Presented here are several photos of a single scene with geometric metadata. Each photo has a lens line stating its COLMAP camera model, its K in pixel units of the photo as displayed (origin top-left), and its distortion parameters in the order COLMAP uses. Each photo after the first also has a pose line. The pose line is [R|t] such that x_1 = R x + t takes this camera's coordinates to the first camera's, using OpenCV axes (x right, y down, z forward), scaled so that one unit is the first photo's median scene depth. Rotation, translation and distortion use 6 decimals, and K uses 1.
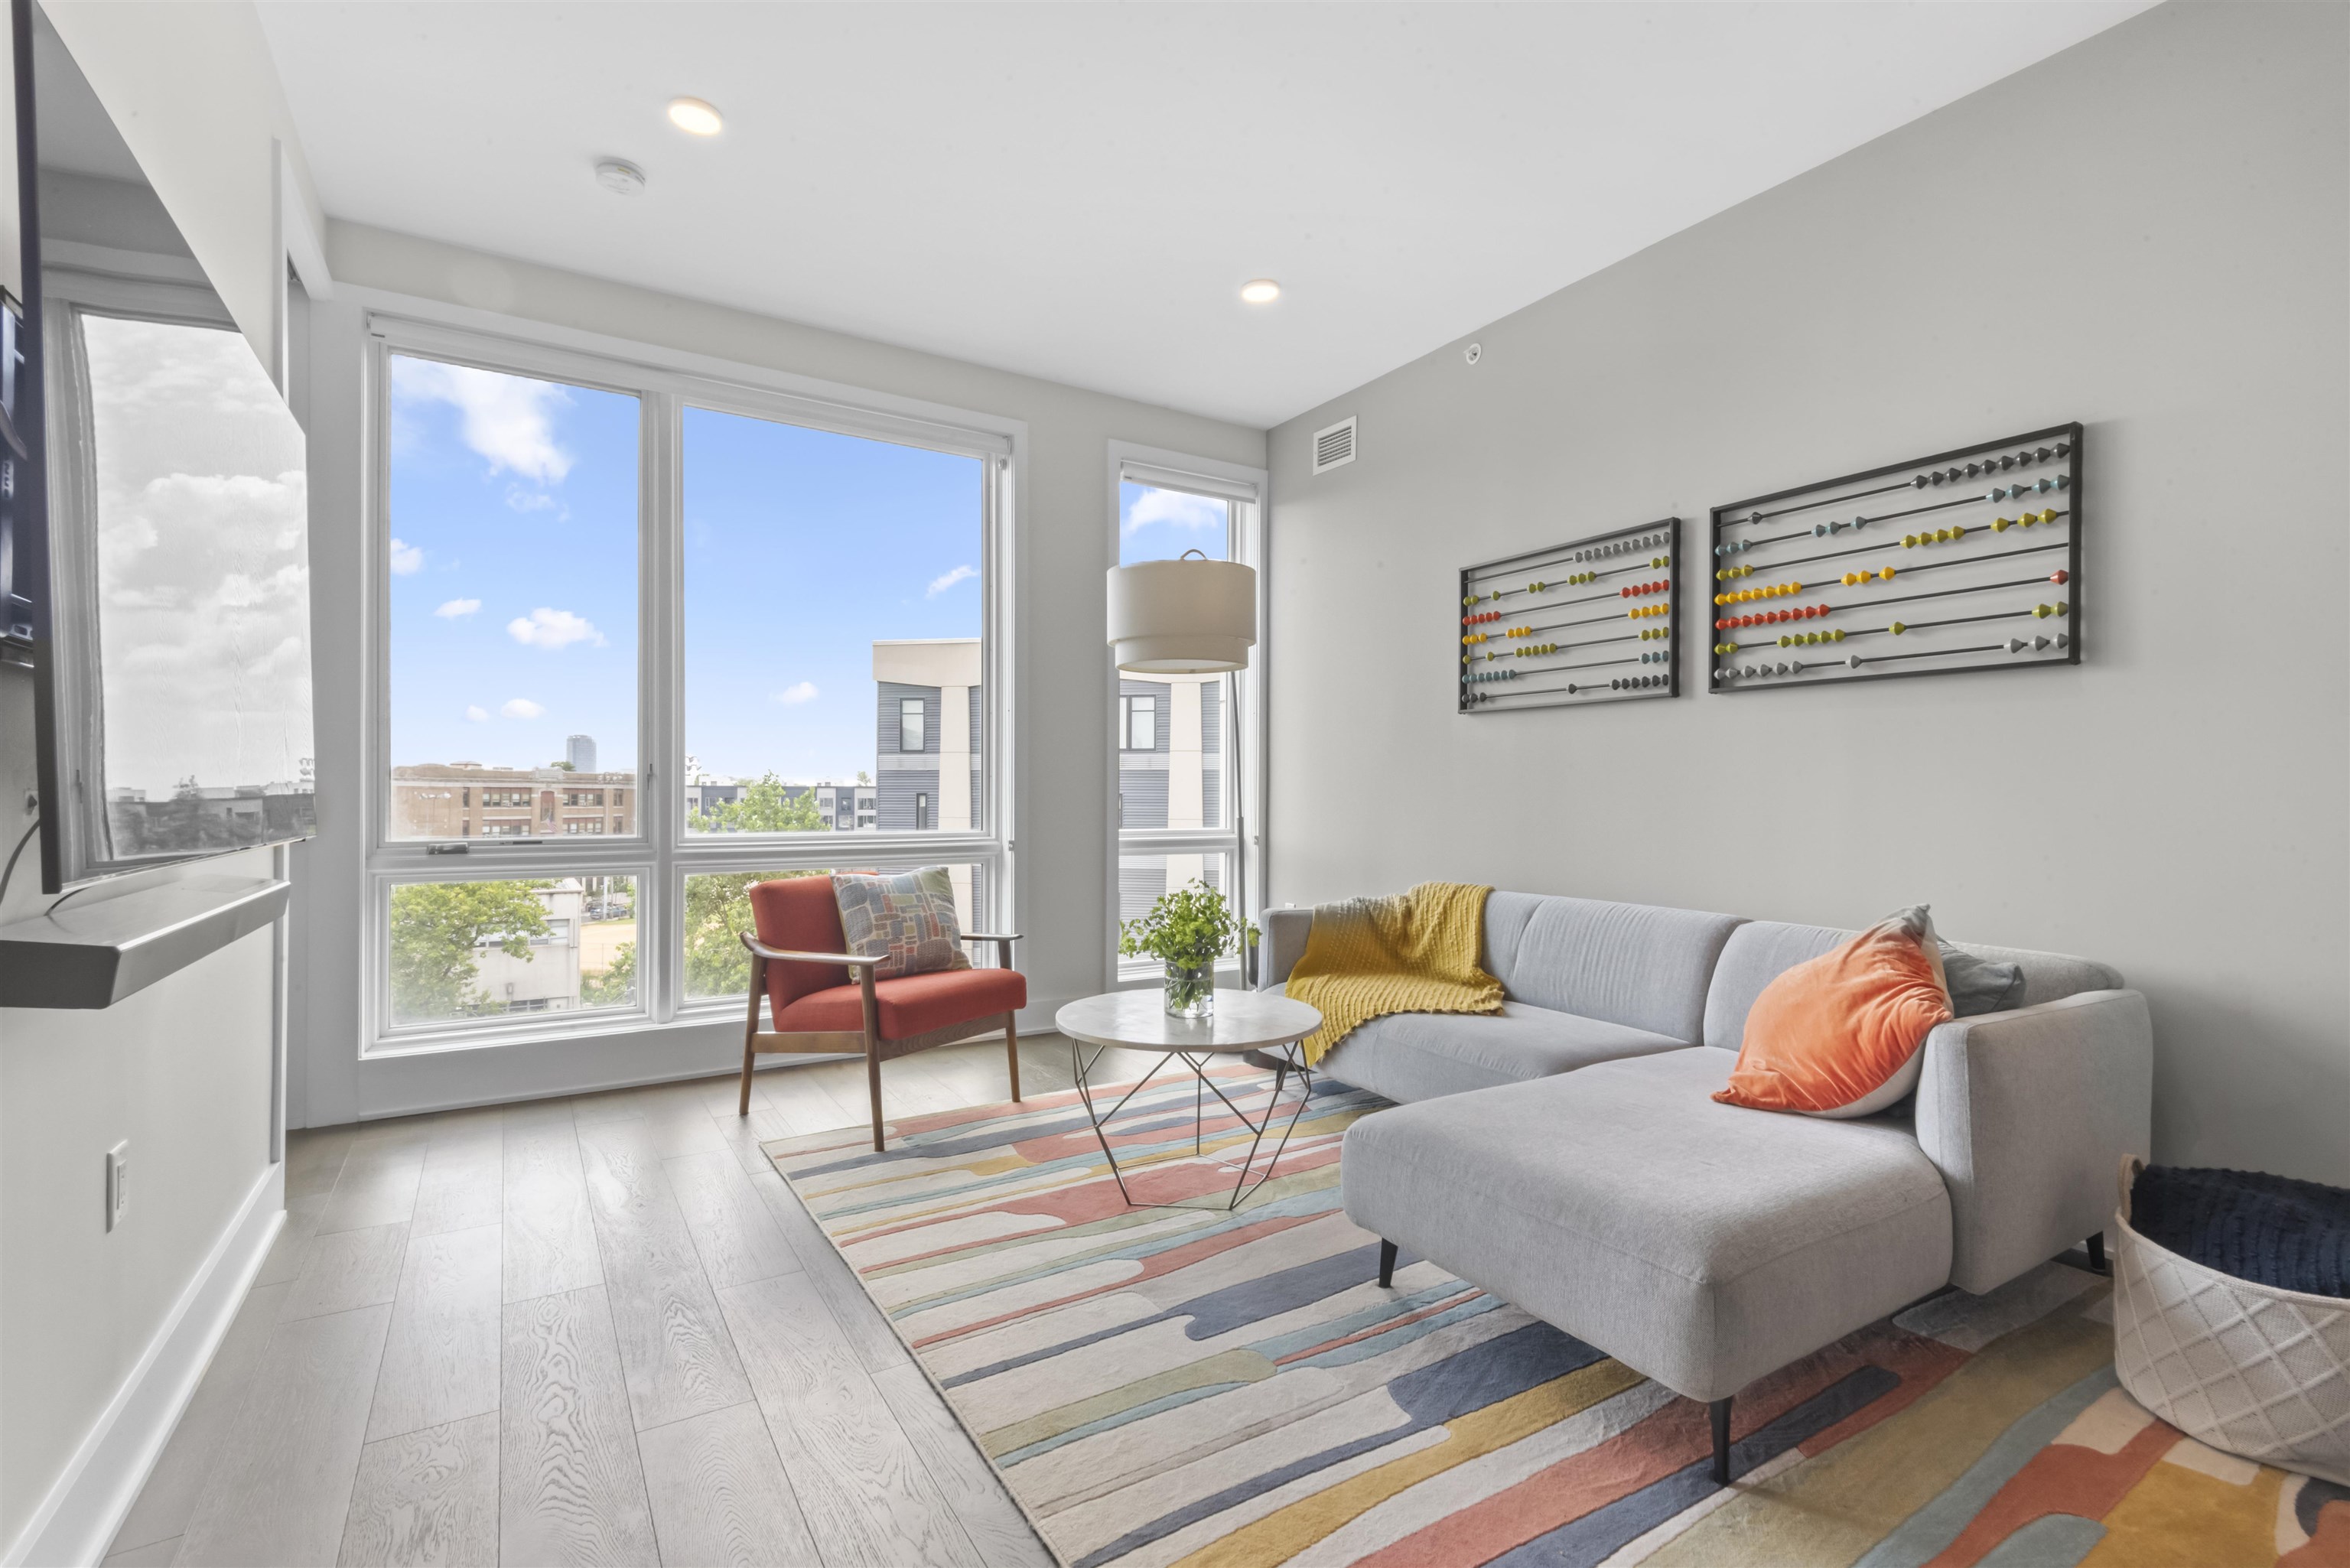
lens RADIAL K [[1068.2, 0, 1185.0], [0, 1068.2, 793.9], [0, 0, 1]] dist [0.031643, -0.015364]
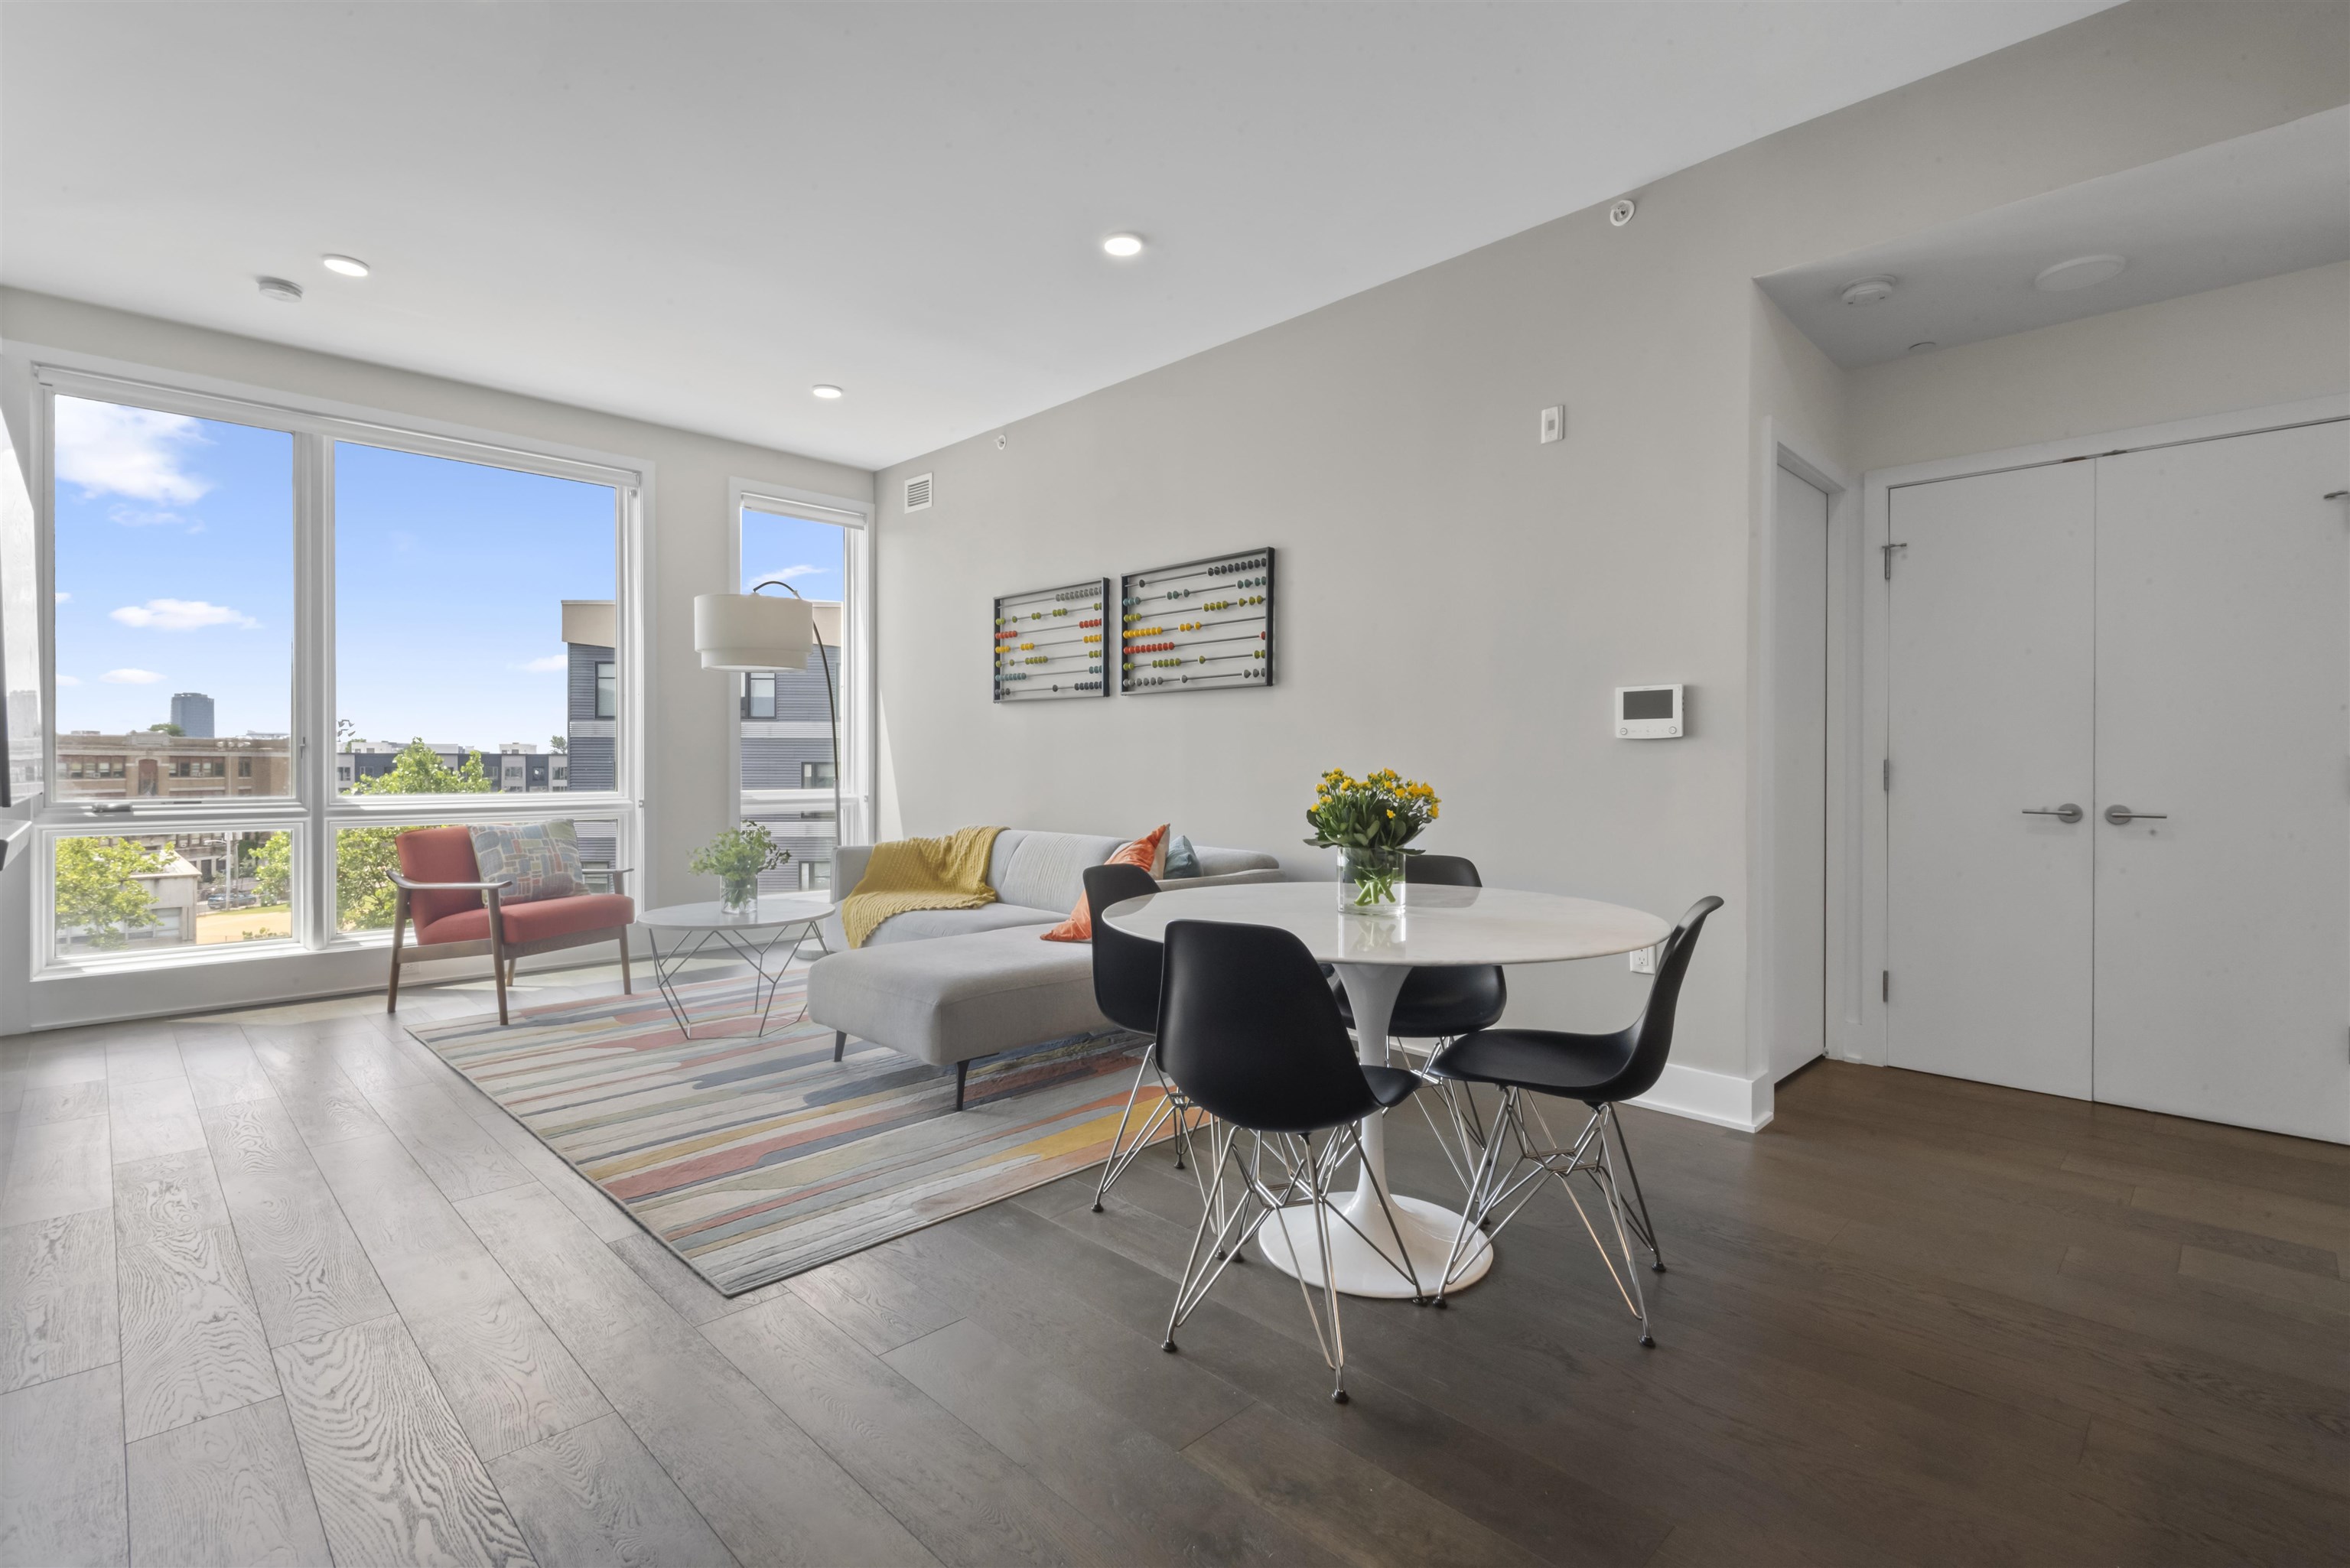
lens RADIAL K [[1068.2, 0, 1182.8], [0, 1068.2, 765.9], [0, 0, 1]] dist [0.031643, -0.015364]
pose [[0.973892, -0.002150, 0.227001, 0.218422], [0.001288, 0.999991, 0.003941, 0.001105], [-0.227008, -0.003546, 0.973886, -0.473054]]
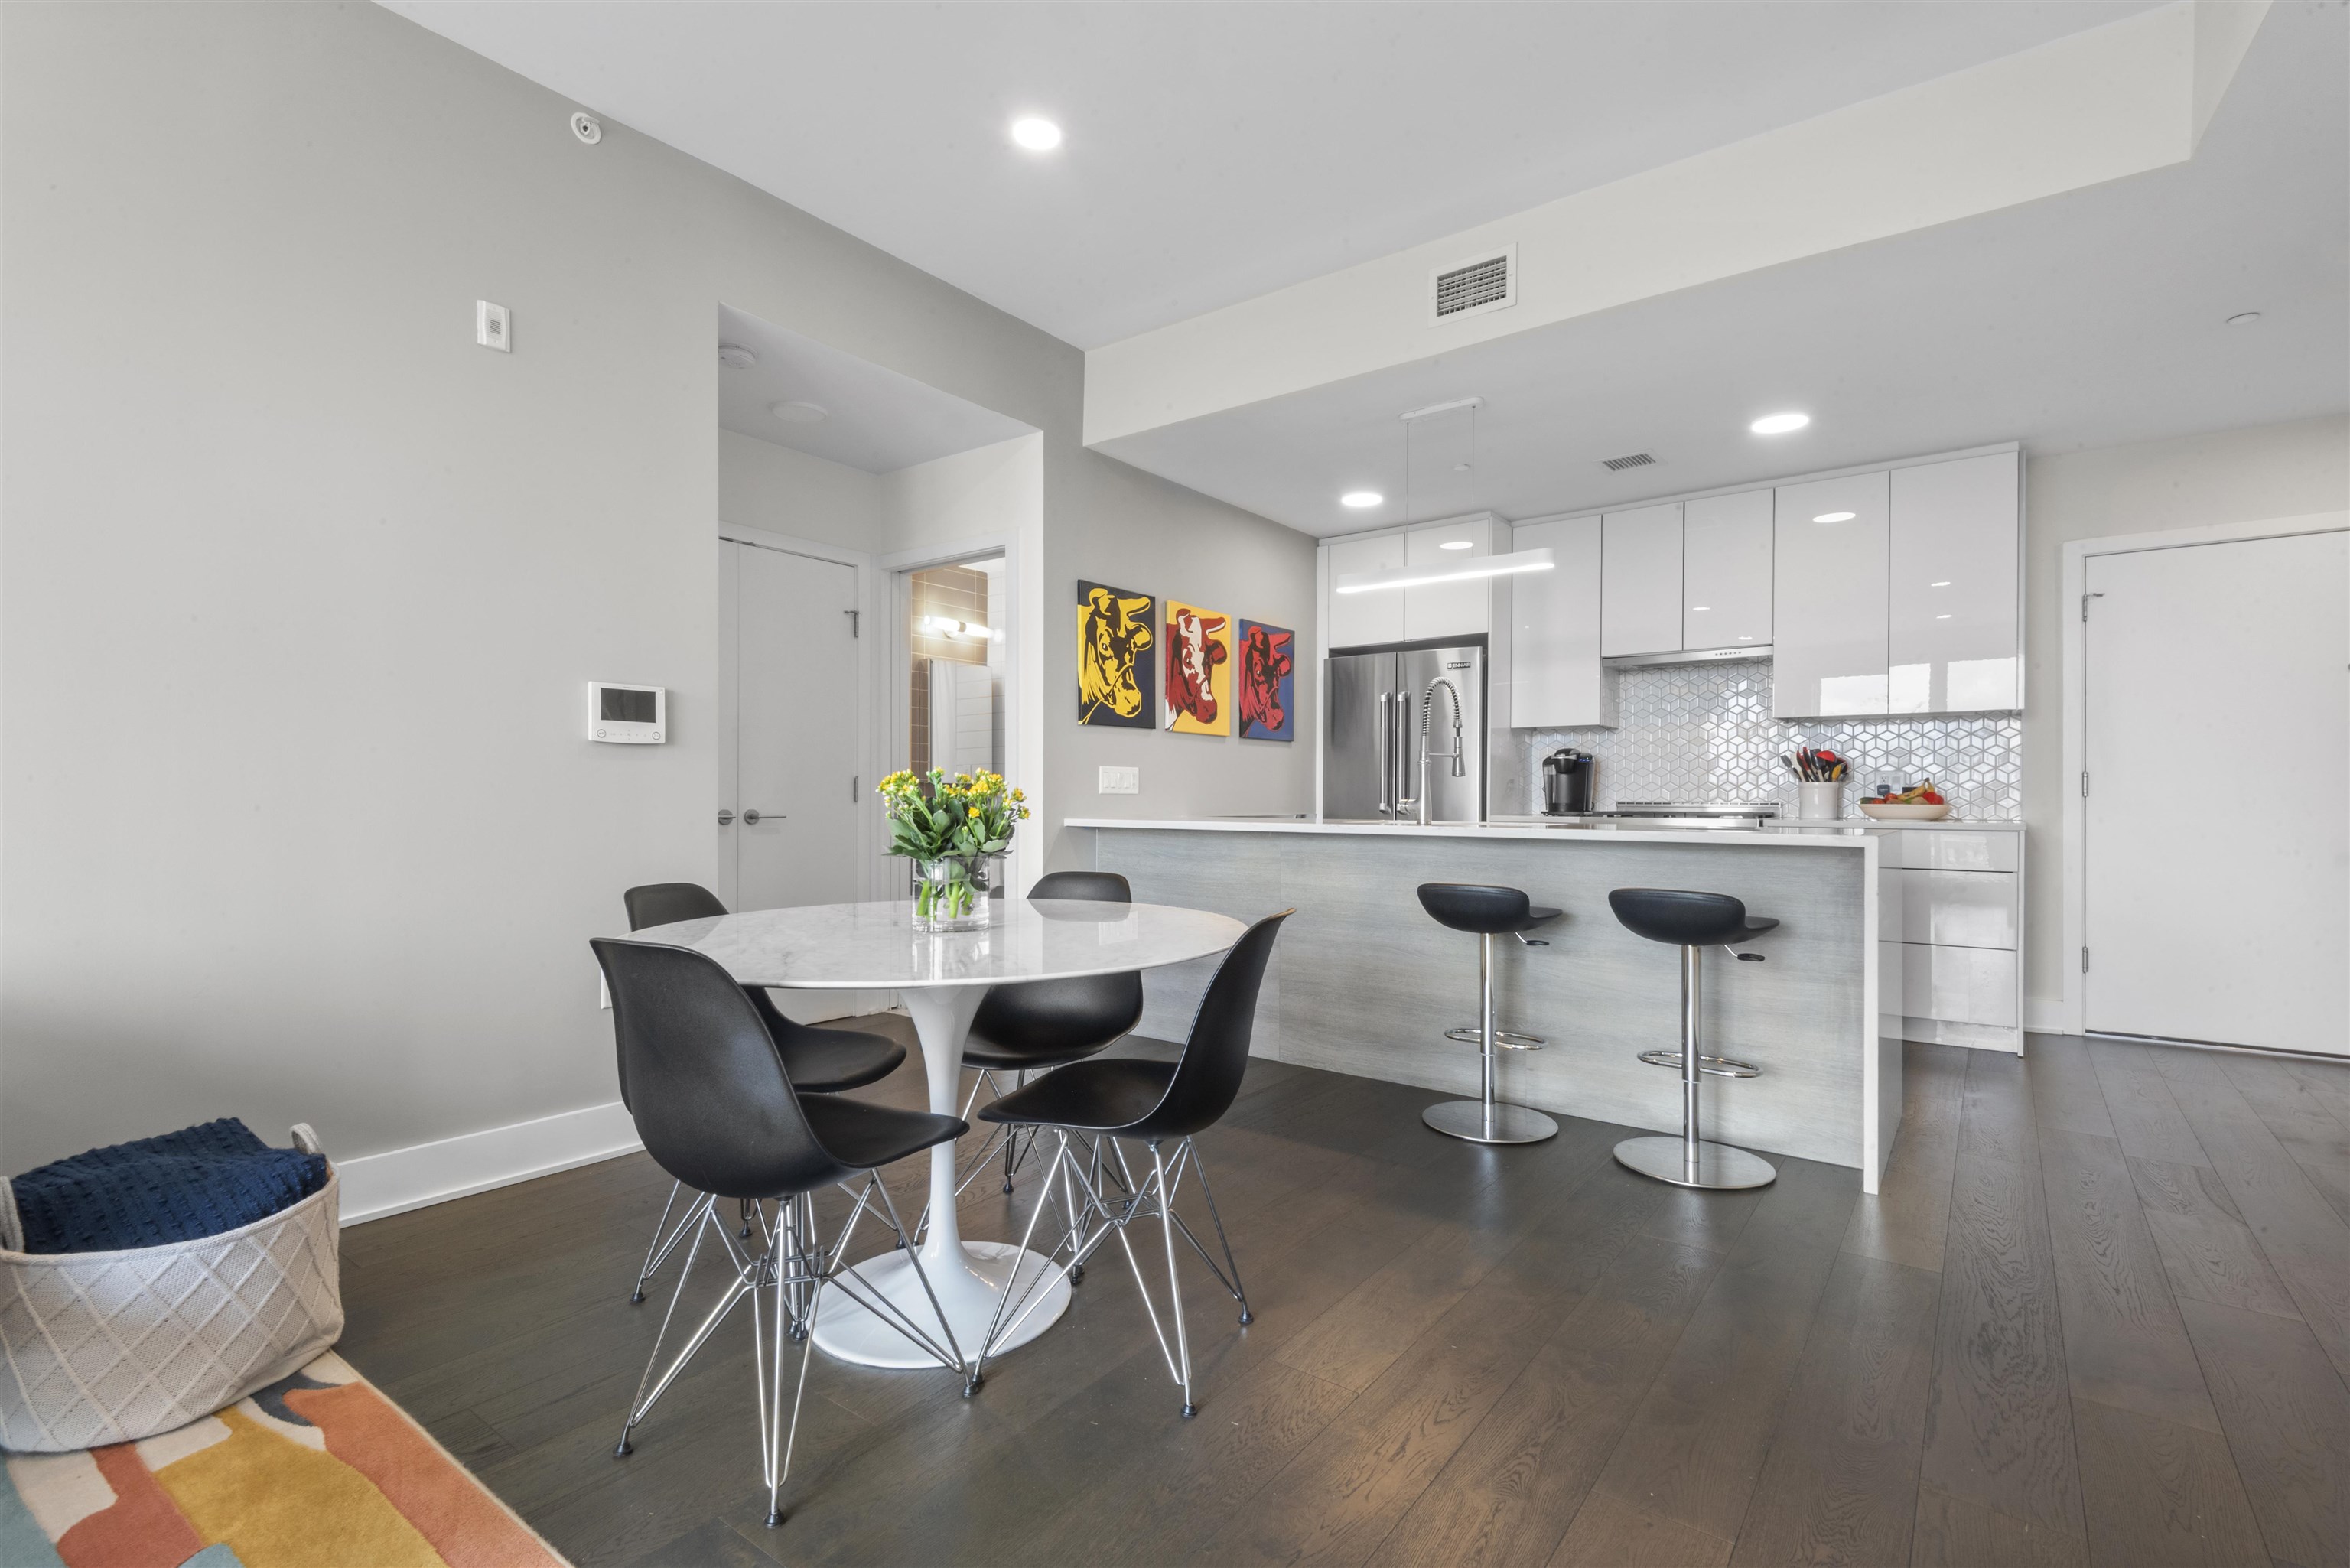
lens RADIAL K [[1068.2, 0, 1189.7], [0, 1068.2, 799.9], [0, 0, 1]] dist [0.031643, -0.015364]
pose [[-0.360827, -0.006624, 0.932609, -0.129725], [-0.006010, 0.999971, 0.004777, 0.019651], [-0.932613, -0.003881, -0.360857, 0.256279]]
